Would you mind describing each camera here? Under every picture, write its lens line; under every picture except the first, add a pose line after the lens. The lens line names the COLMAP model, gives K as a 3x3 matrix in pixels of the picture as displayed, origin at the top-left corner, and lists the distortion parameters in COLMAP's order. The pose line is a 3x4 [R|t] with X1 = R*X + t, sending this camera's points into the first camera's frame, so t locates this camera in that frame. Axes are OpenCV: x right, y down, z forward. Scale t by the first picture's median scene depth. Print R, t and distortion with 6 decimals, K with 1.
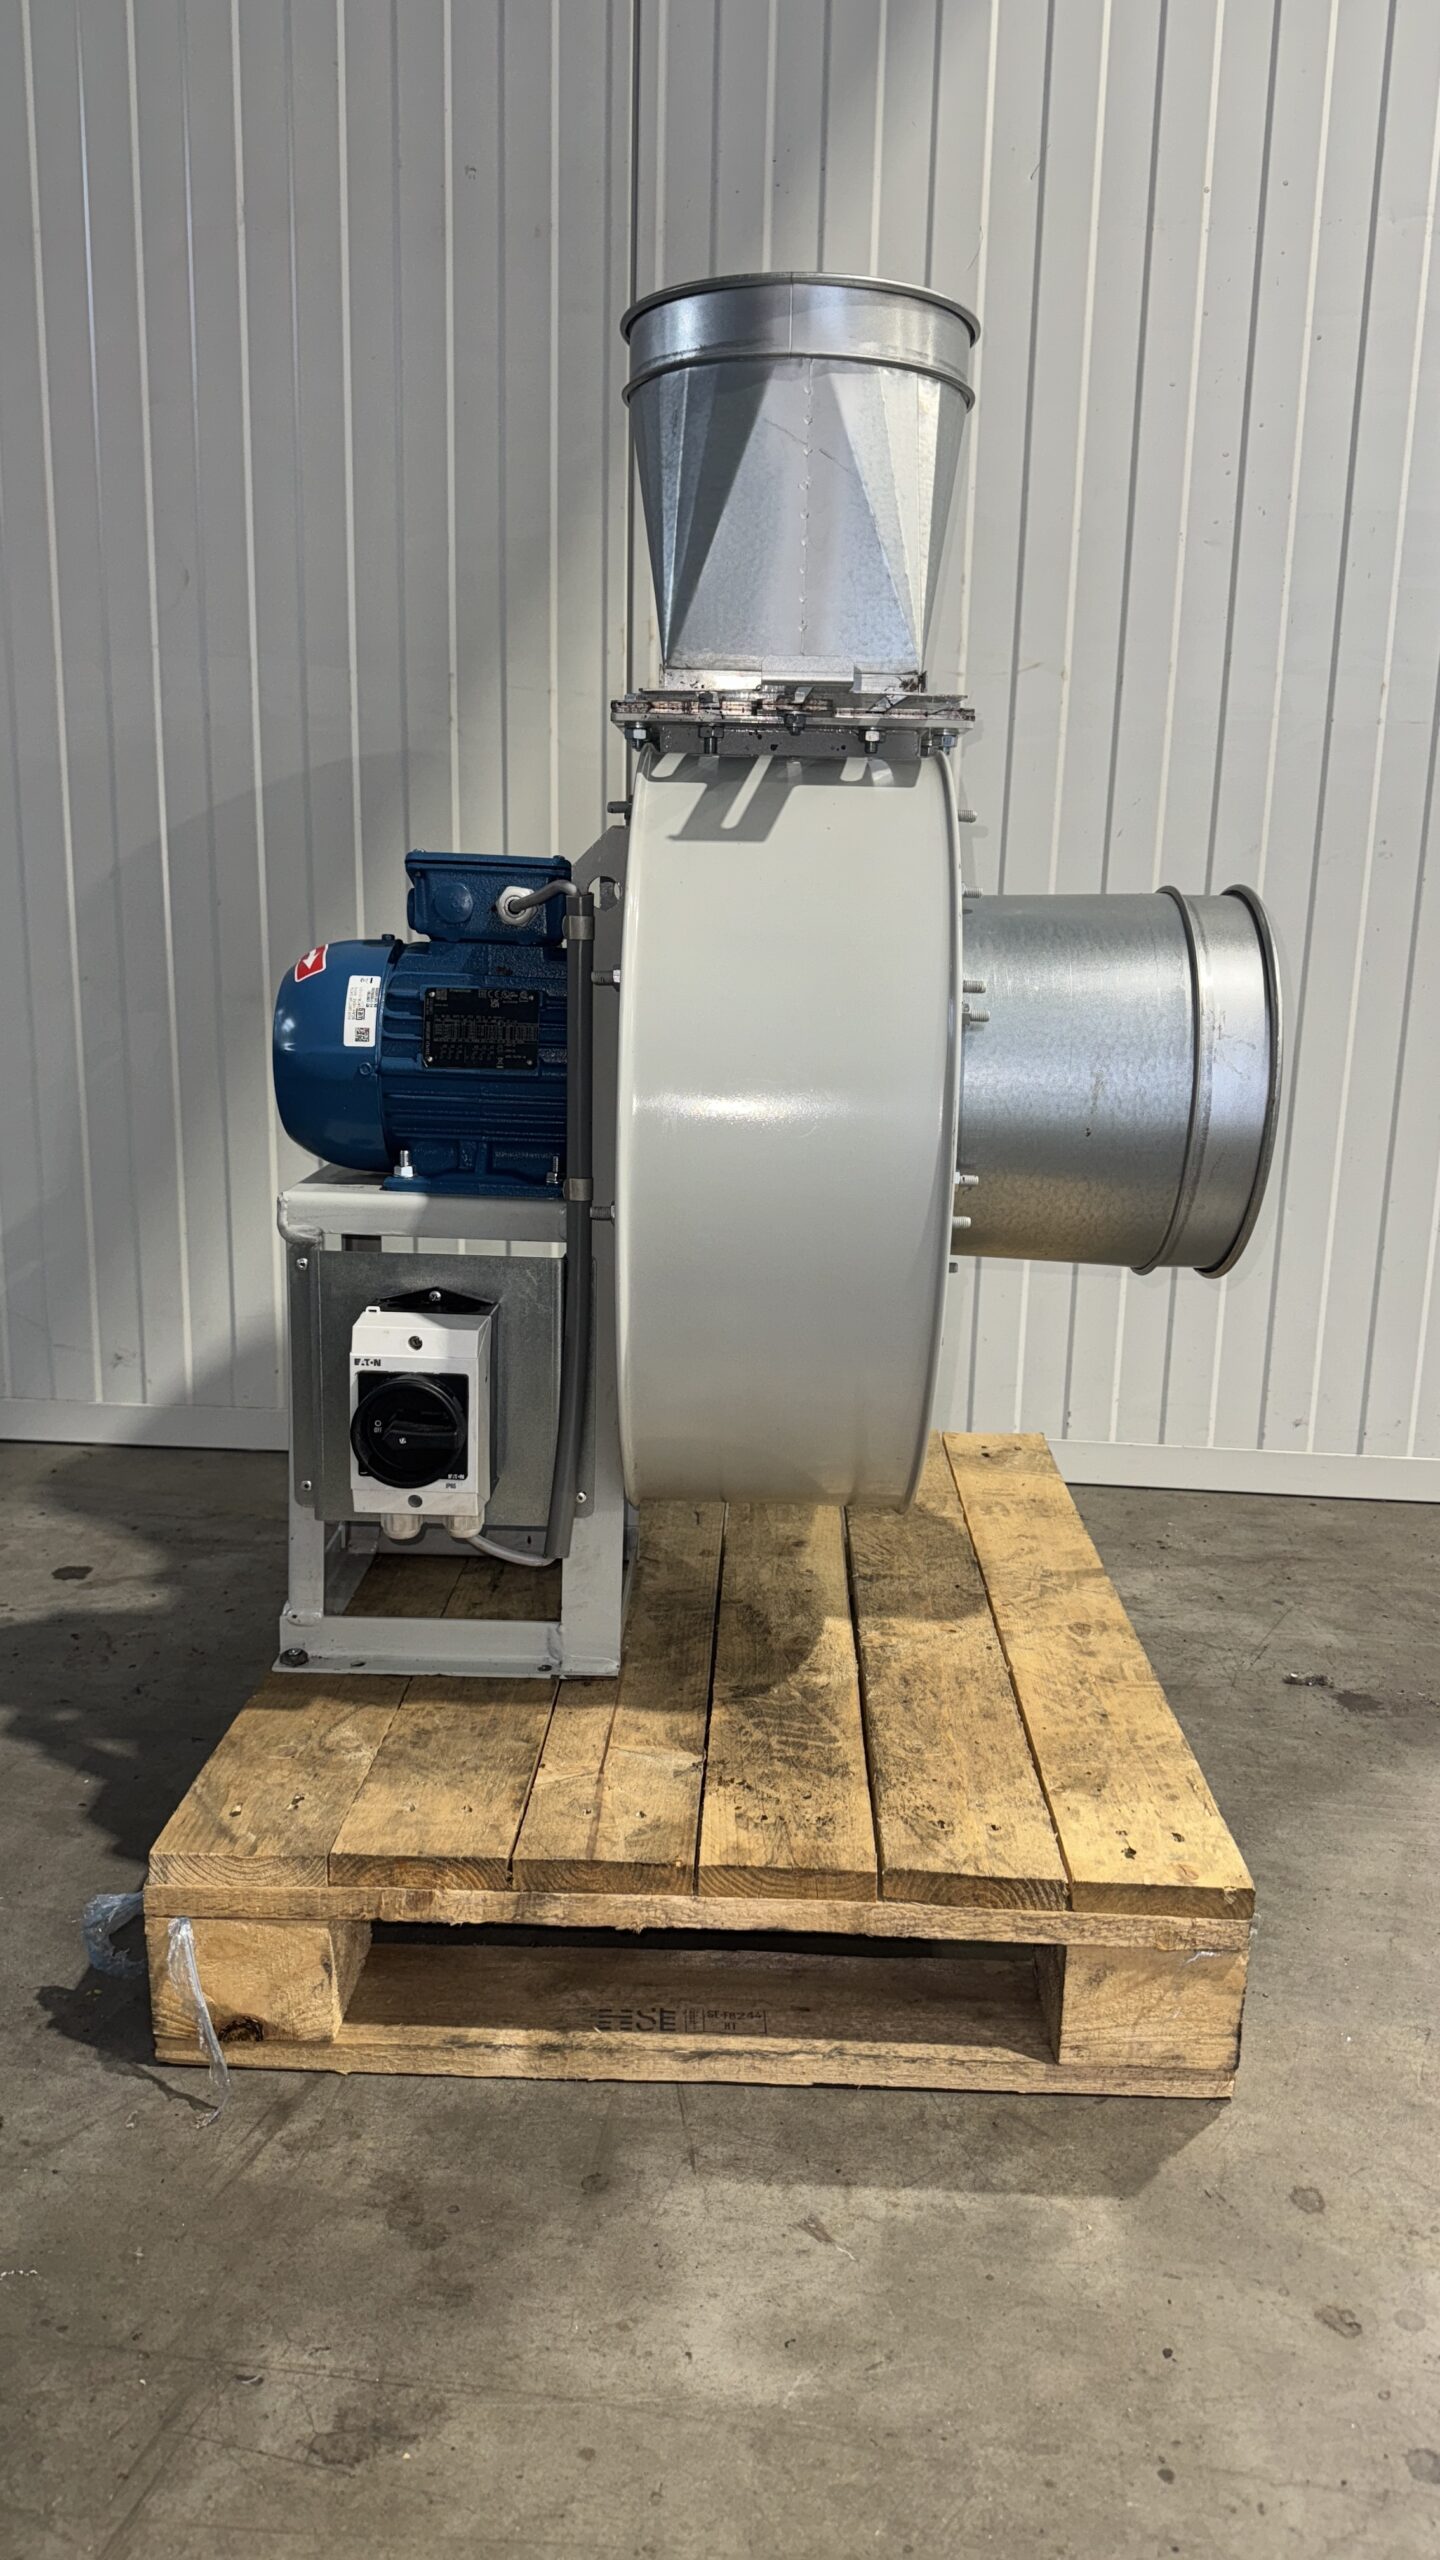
lens RADIAL K [[1822.3, 0, 703.2], [0, 1822.3, 1288.0], [0, 0, 1]] dist [0.083414, -0.156846]
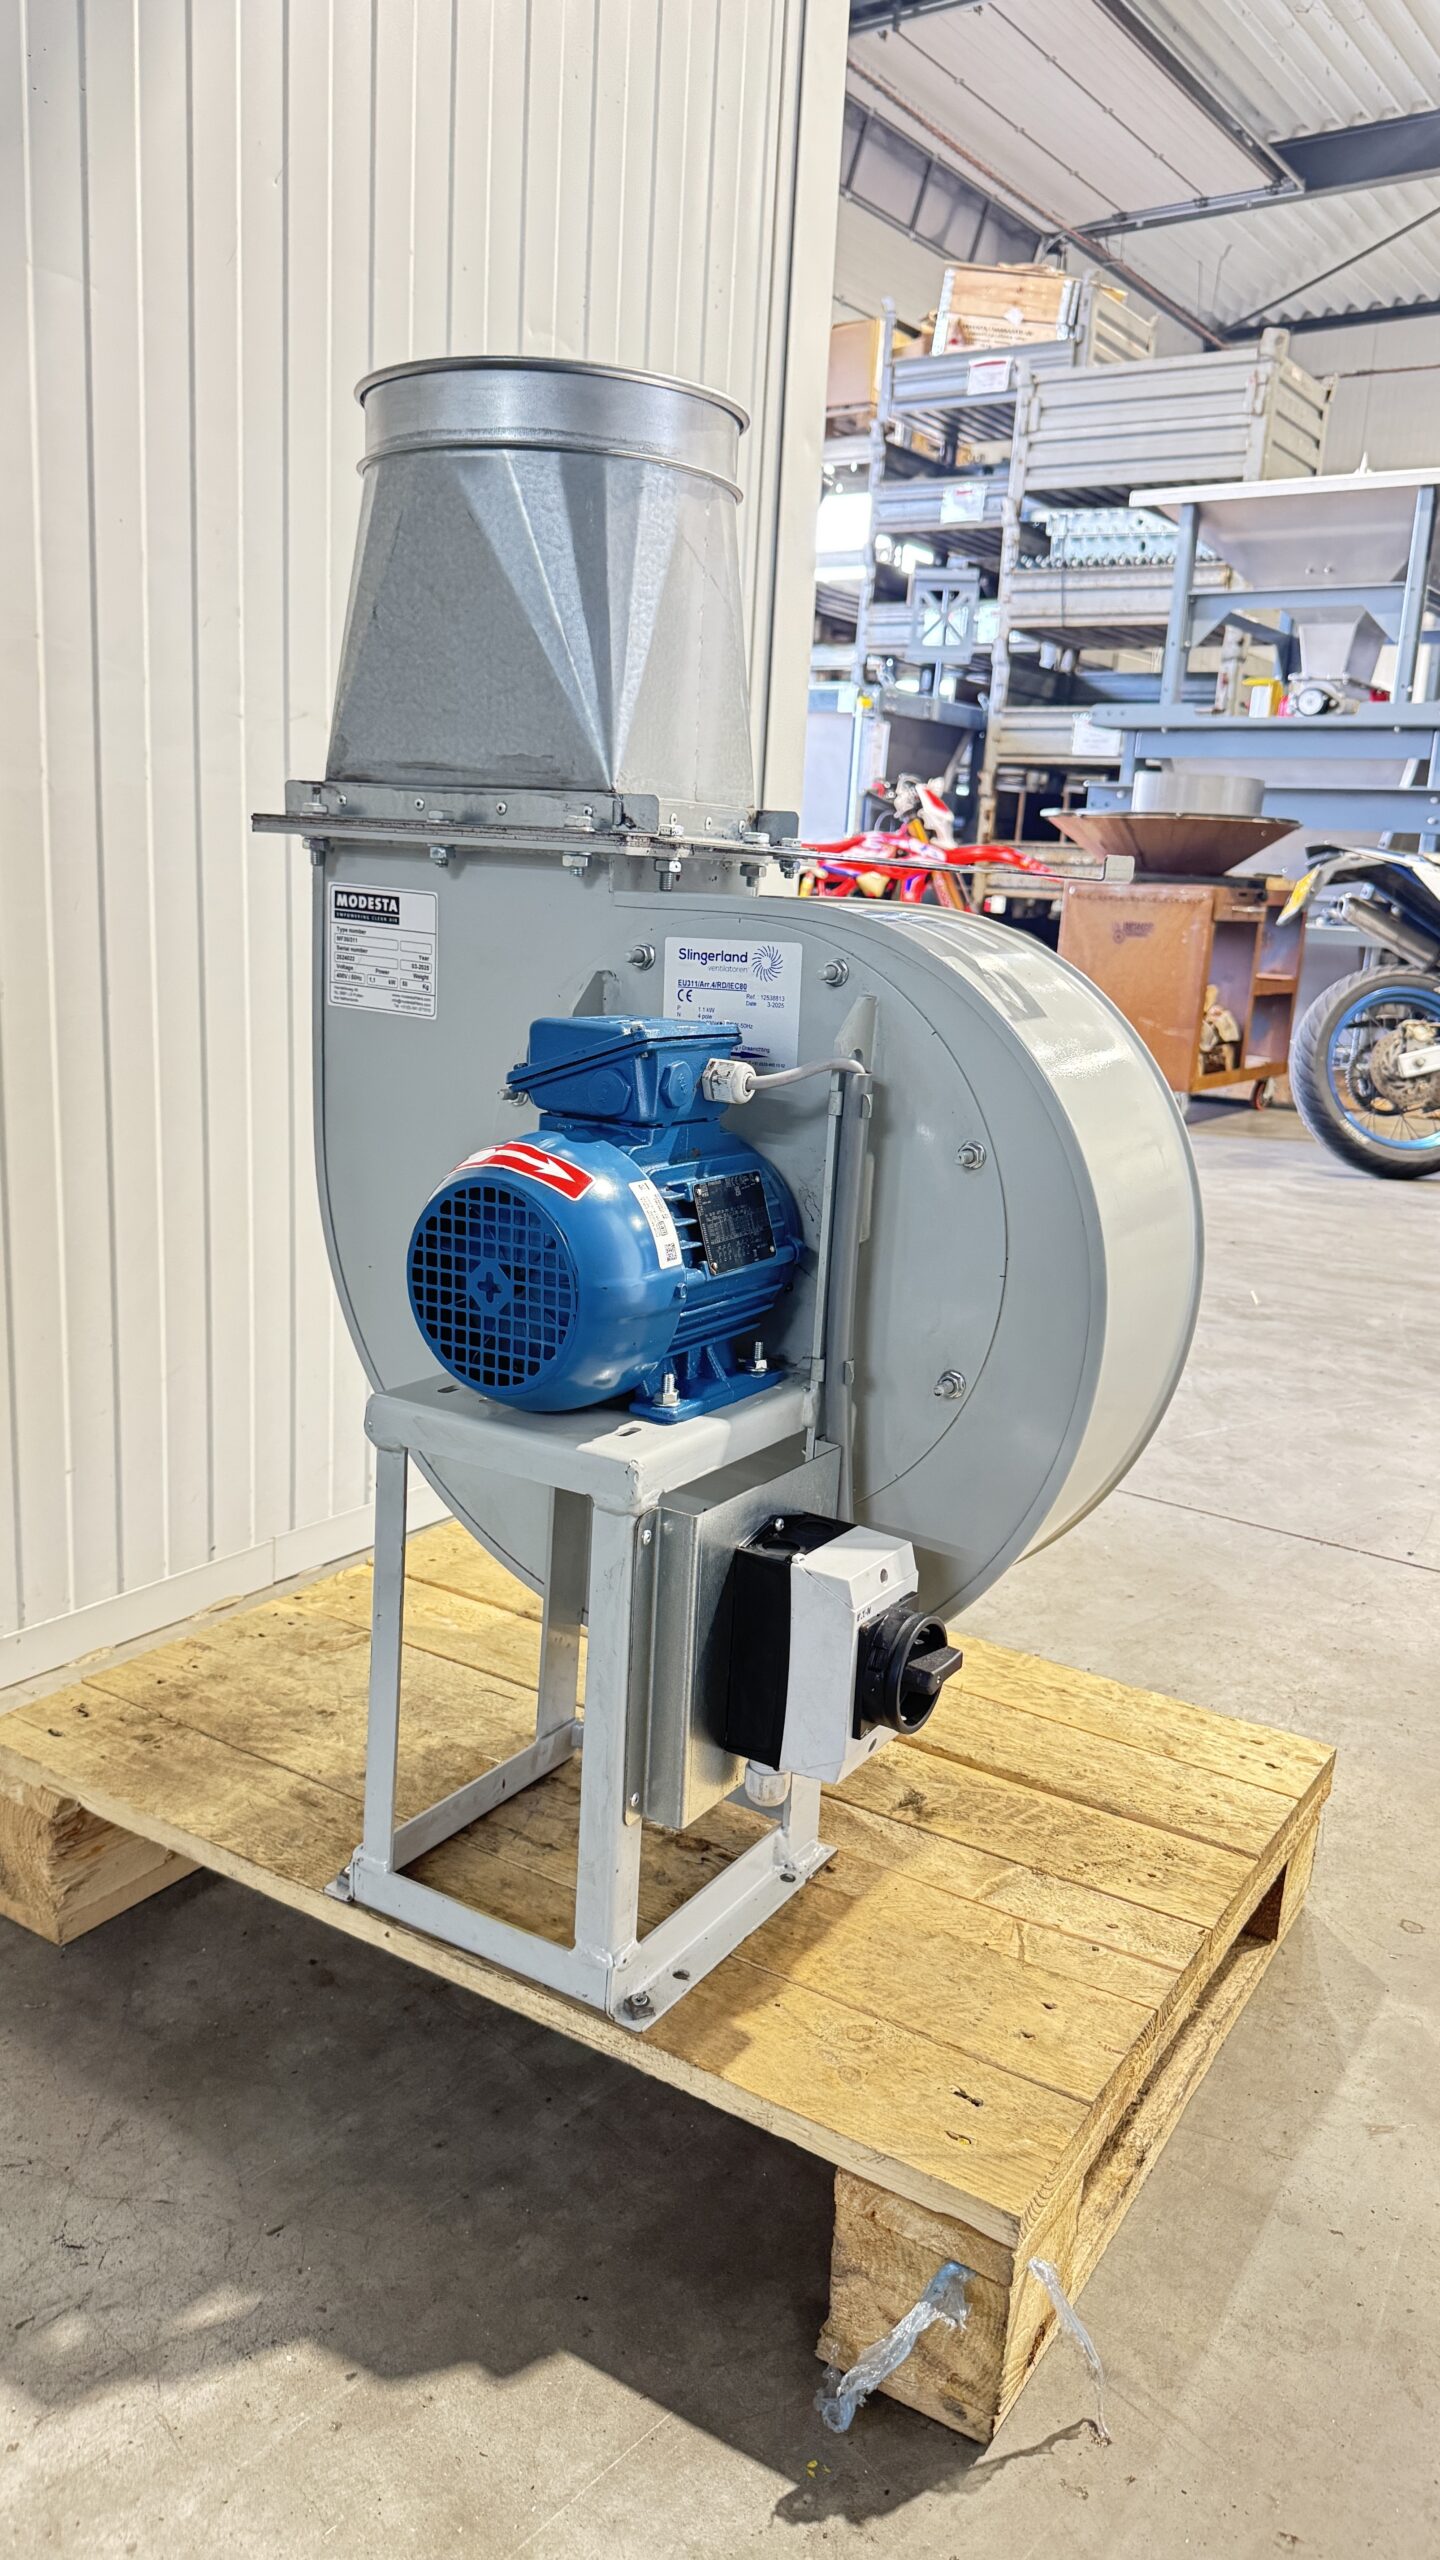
lens RADIAL K [[1857.6, 0, 720.0], [0, 1857.6, 1280.0], [0, 0, 1]] dist [-0.003770, -0.004114]
pose [[0.514934, -0.191945, 0.835464, -0.848317], [0.160112, 0.978994, 0.126237, -0.219002], [-0.842144, 0.068764, 0.534850, 0.508402]]
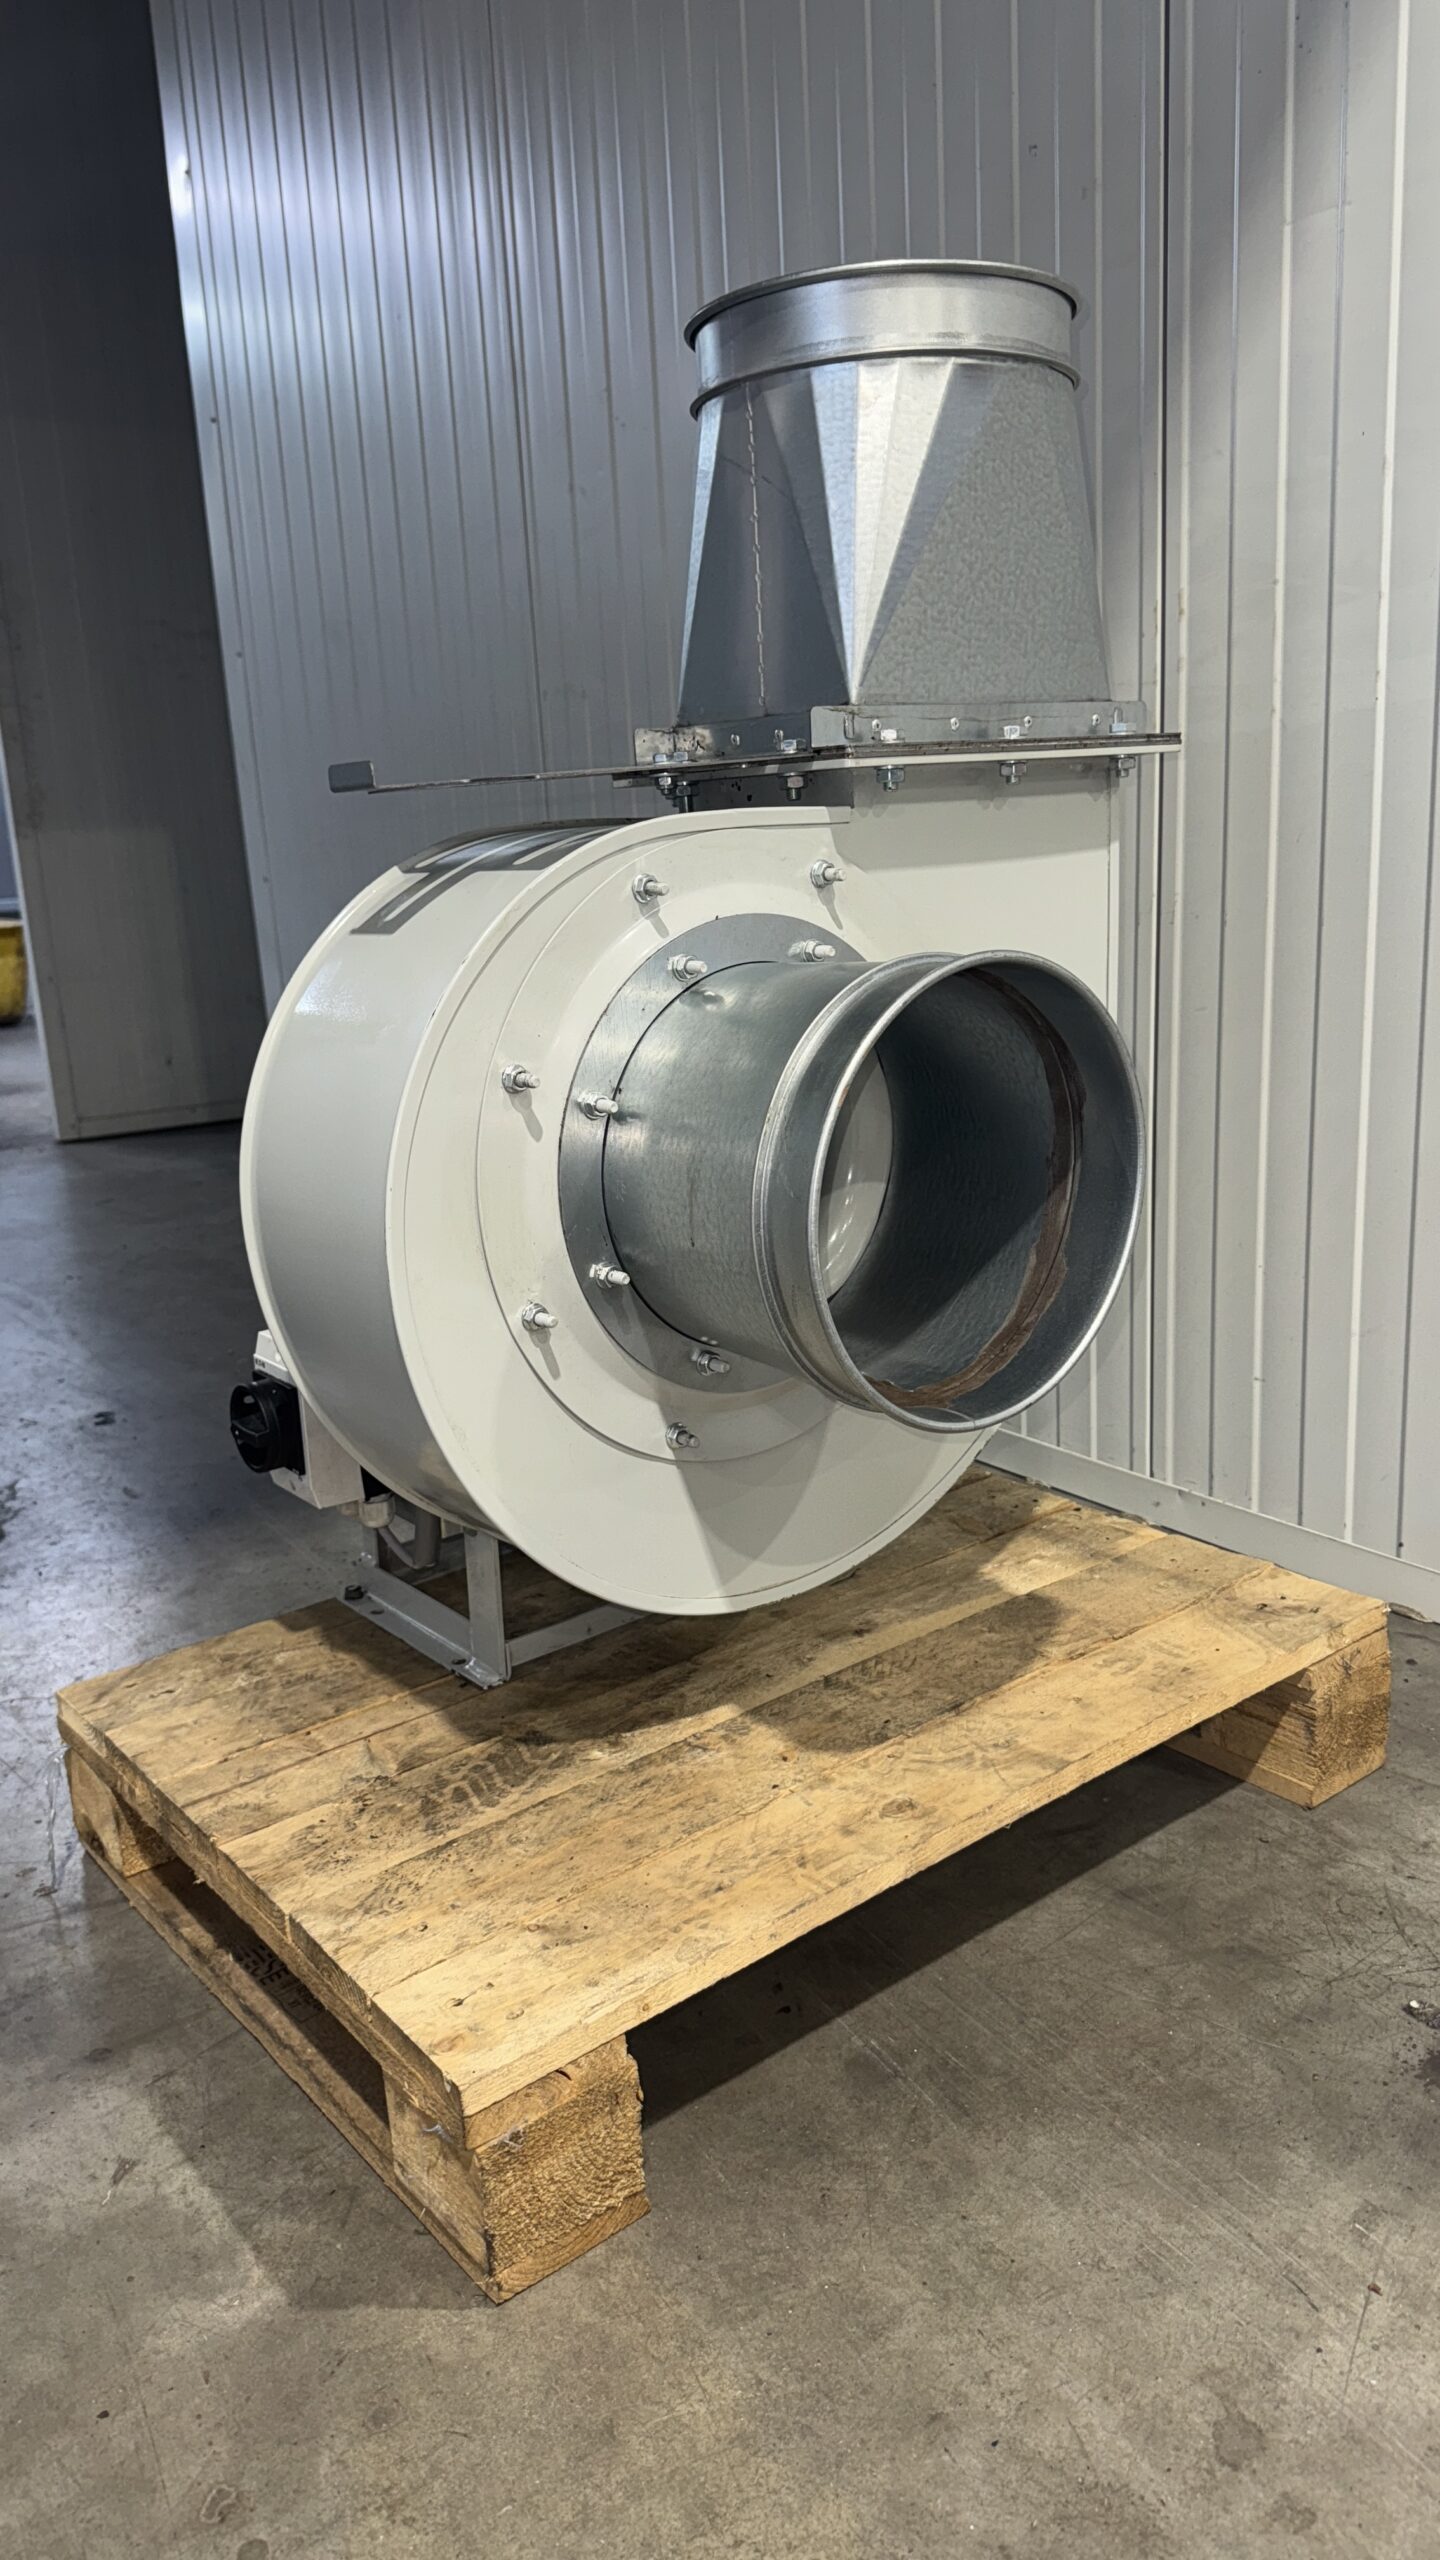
lens RADIAL K [[1756.8, 0, 702.4], [0, 1756.8, 1295.4], [0, 0, 1]] dist [0.116162, -0.181985]
pose [[0.641095, 0.139313, -0.754711, 0.818151], [-0.100876, 0.990151, 0.097084, -0.140491], [0.760803, 0.013892, 0.648834, 0.408582]]
